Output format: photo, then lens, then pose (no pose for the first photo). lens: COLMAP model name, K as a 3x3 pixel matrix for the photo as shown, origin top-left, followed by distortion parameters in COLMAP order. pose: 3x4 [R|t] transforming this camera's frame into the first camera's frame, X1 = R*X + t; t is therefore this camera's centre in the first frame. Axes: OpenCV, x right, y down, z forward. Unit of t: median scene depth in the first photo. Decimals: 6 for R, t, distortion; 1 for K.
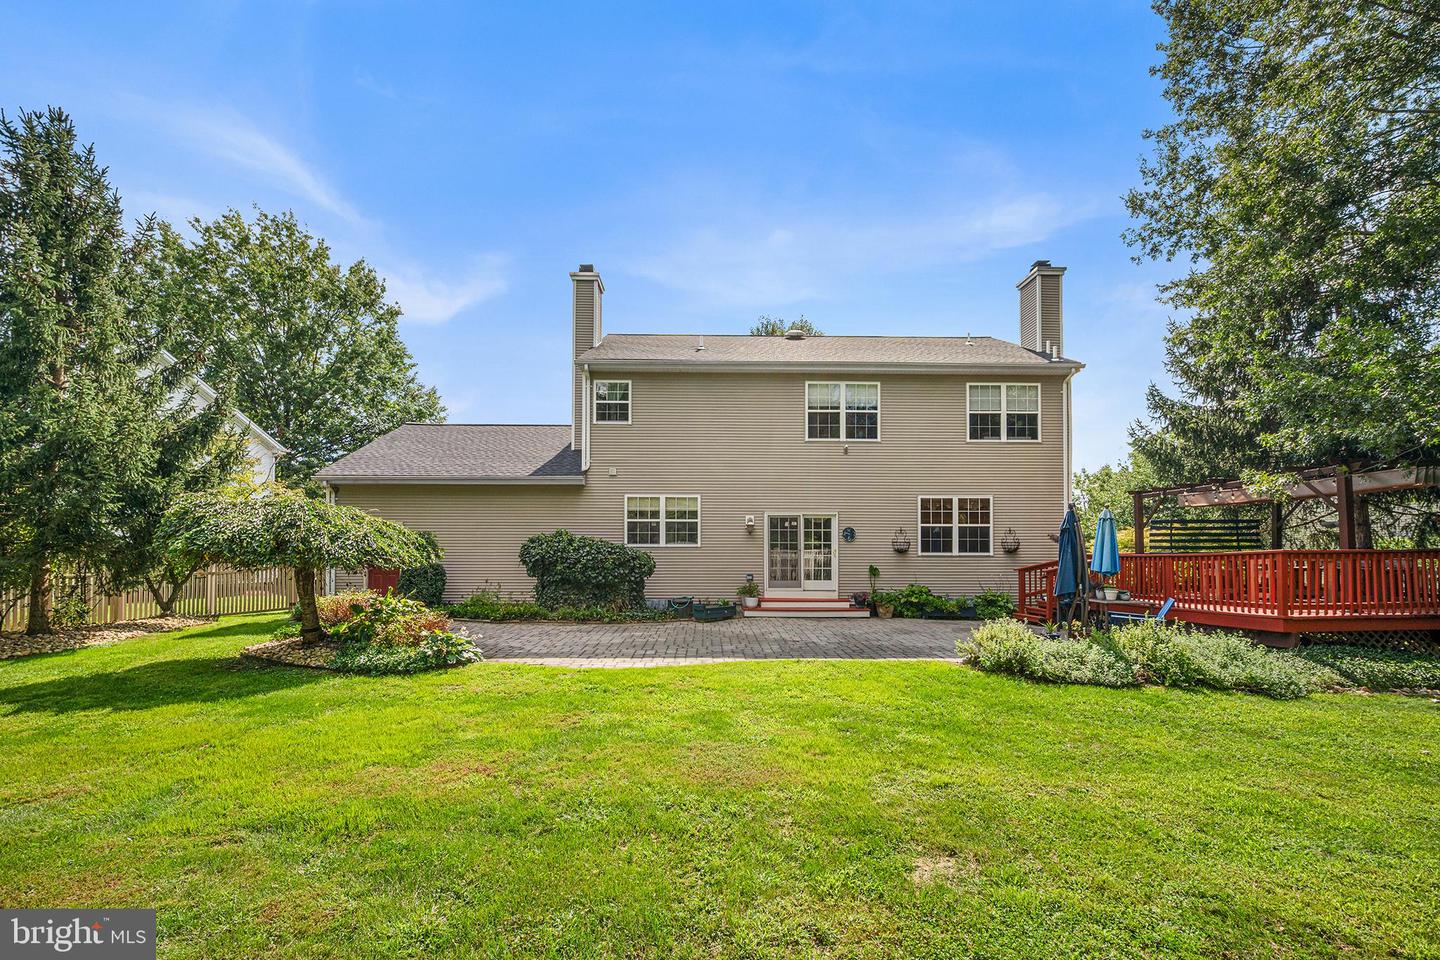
lens RADIAL K [[573.4, 0, 766.1], [0, 573.4, 542.1], [0, 0, 1]] dist [0.001587, 0.000052]
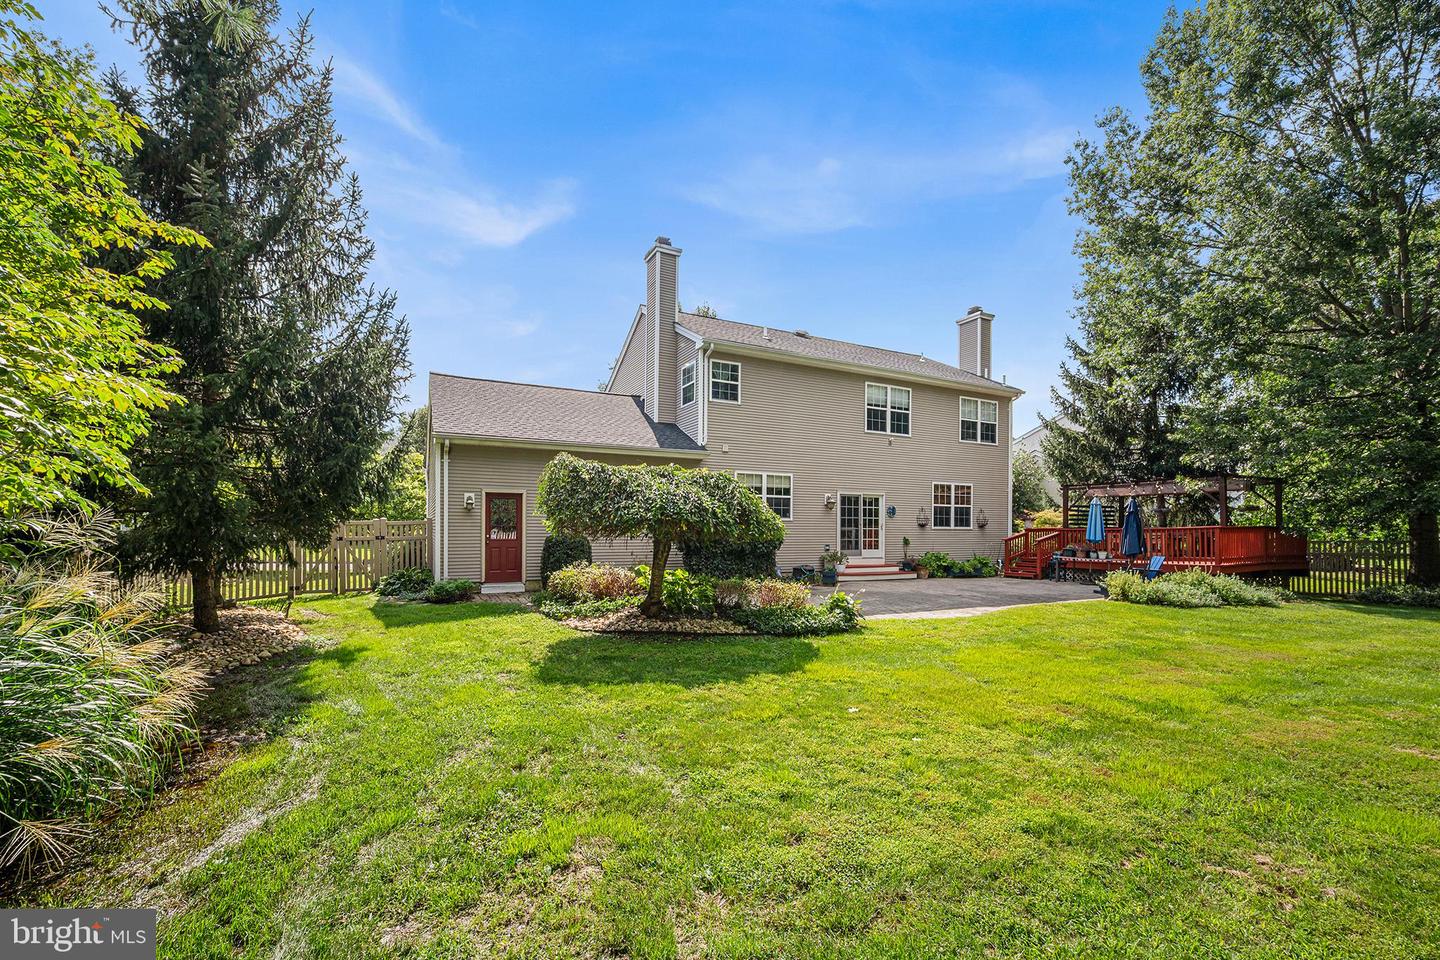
lens RADIAL K [[573.4, 0, 735.9], [0, 573.4, 525.3], [0, 0, 1]] dist [0.001587, 0.000052]
pose [[0.905854, 0.006061, 0.423546, -0.674080], [-0.012942, 0.999827, 0.013372, 0.003836], [-0.423392, -0.017595, 0.905776, 0.036045]]
